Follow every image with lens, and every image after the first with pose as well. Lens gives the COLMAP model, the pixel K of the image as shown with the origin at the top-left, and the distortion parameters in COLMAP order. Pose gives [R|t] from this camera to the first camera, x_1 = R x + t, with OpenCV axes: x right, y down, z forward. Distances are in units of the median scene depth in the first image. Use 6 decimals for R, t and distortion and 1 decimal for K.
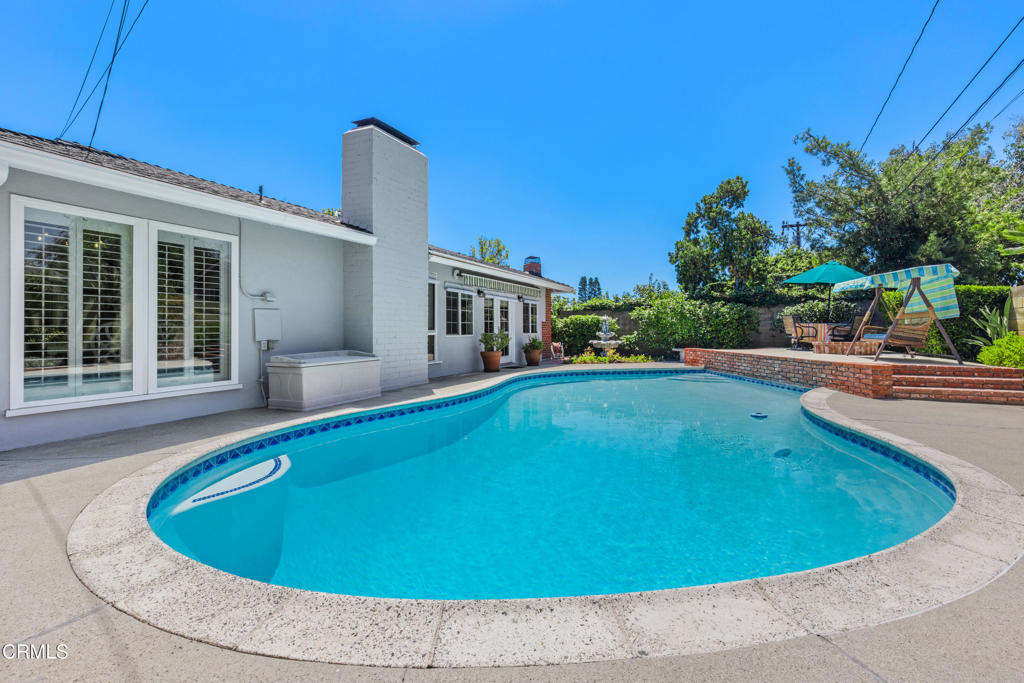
lens RADIAL K [[458.1, 0, 498.4], [0, 458.1, 321.4], [0, 0, 1]] dist [0.002256, 0.000044]
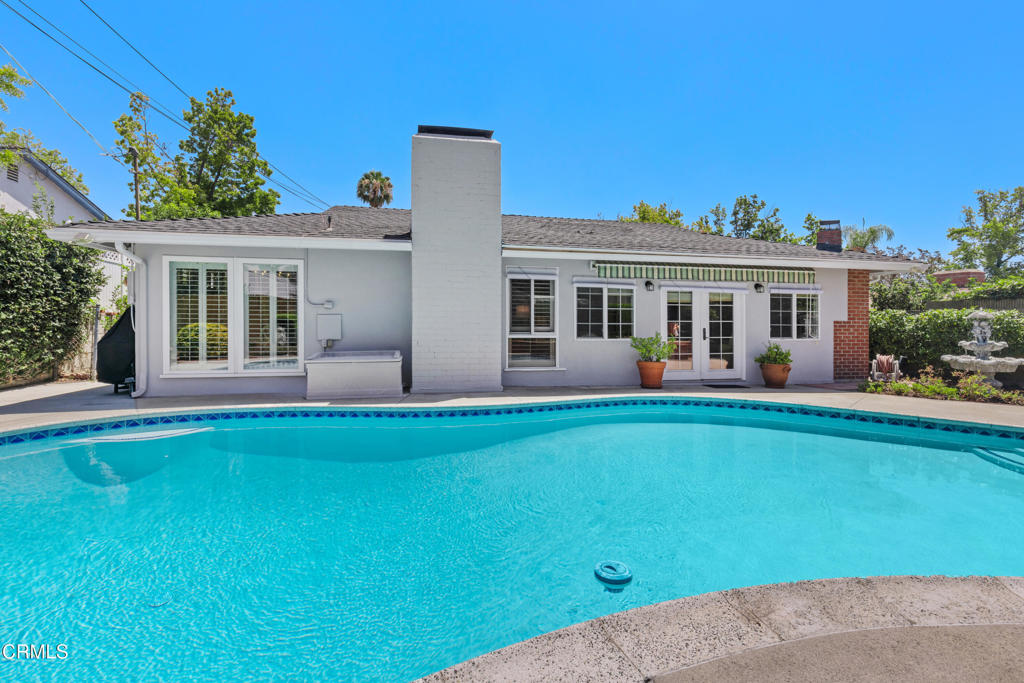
lens RADIAL K [[458.1, 0, 498.4], [0, 458.1, 321.4], [0, 0, 1]] dist [0.002256, 0.000044]
pose [[0.623960, 0.002019, -0.781454, 0.365976], [0.005223, 0.999964, 0.006754, -0.006855], [0.781439, -0.008295, 0.623927, 0.280651]]
